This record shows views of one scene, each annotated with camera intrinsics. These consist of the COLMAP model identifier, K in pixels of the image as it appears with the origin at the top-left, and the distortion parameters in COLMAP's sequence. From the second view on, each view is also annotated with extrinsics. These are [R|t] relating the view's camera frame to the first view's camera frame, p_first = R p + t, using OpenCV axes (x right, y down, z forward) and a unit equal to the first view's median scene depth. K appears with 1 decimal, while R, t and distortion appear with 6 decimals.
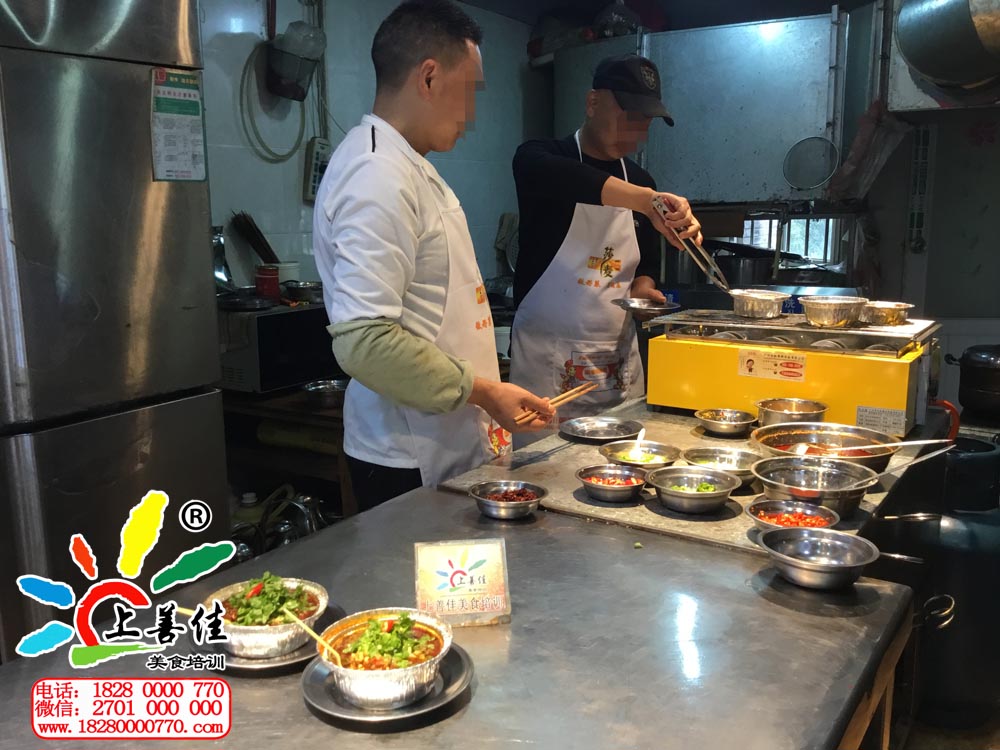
lens RADIAL K [[929.1, 0, 500.0], [0, 929.1, 375.0], [0, 0, 1]] dist [0.110534, -0.217722]
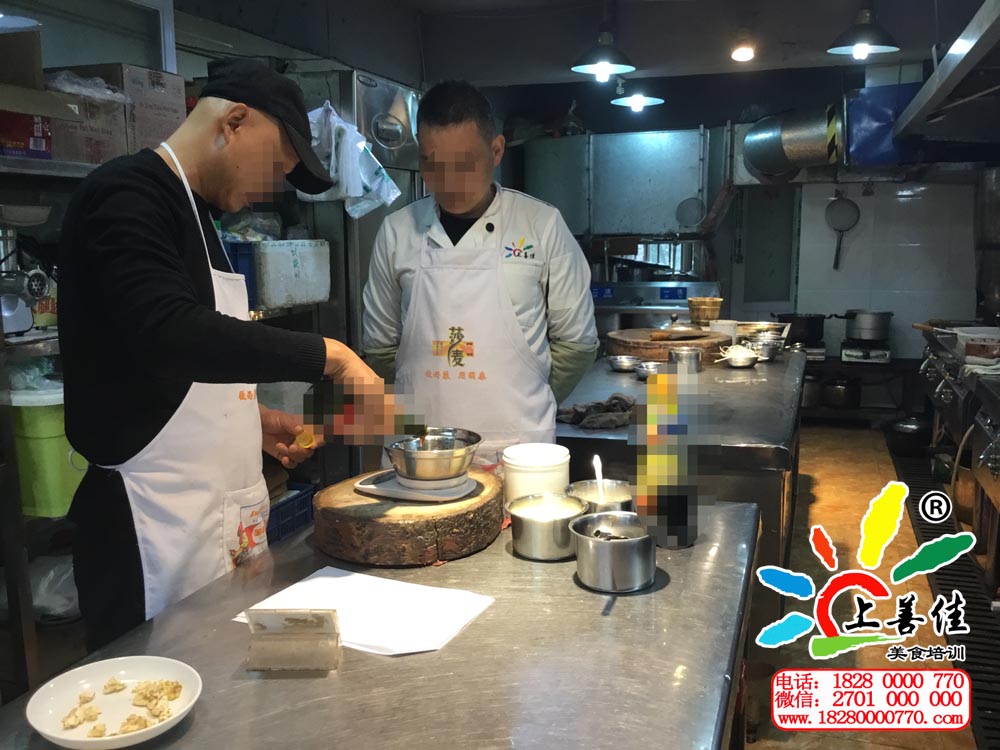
lens RADIAL K [[937.3, 0, 500.0], [0, 937.3, 375.0], [0, 0, 1]] dist [0.128017, -0.251299]
pose [[0.971894, -0.039390, 0.232099, -0.439673], [0.045767, 0.998706, -0.022155, 0.104161], [-0.230927, 0.032155, 0.972440, -0.633309]]
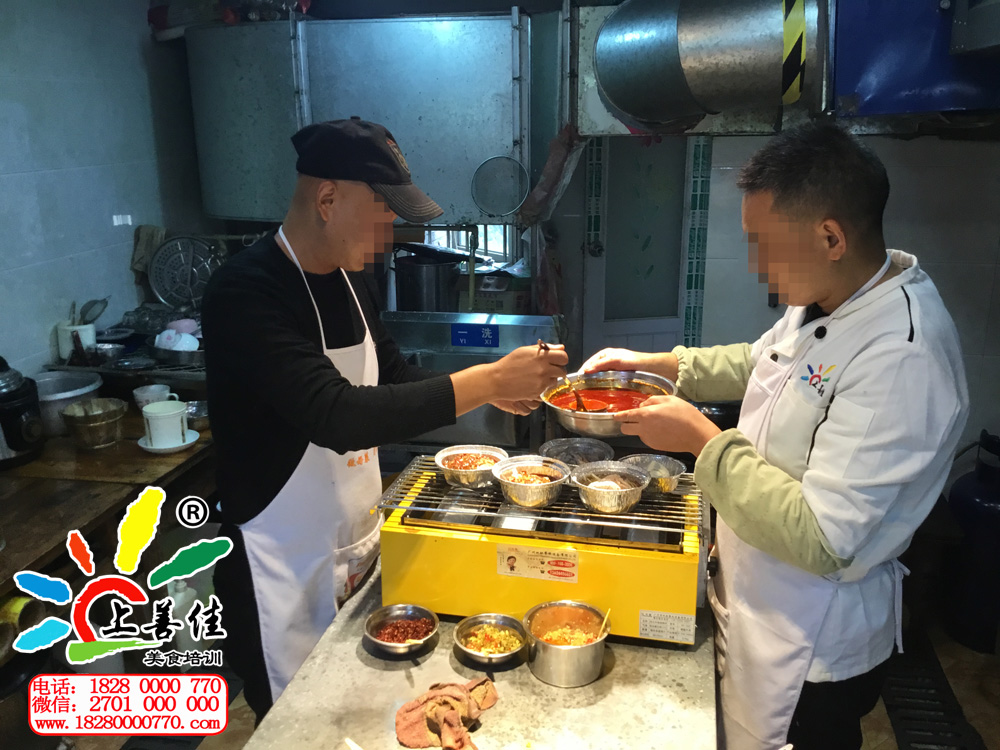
lens RADIAL K [[932.1, 0, 504.9], [0, 932.1, 391.0], [0, 0, 1]] dist [0.168076, -0.403566]
pose [[0.931249, -0.099640, 0.350497, -0.003332], [0.064064, 0.991675, 0.111700, -0.126581], [-0.358709, -0.081566, 0.929879, 0.133950]]
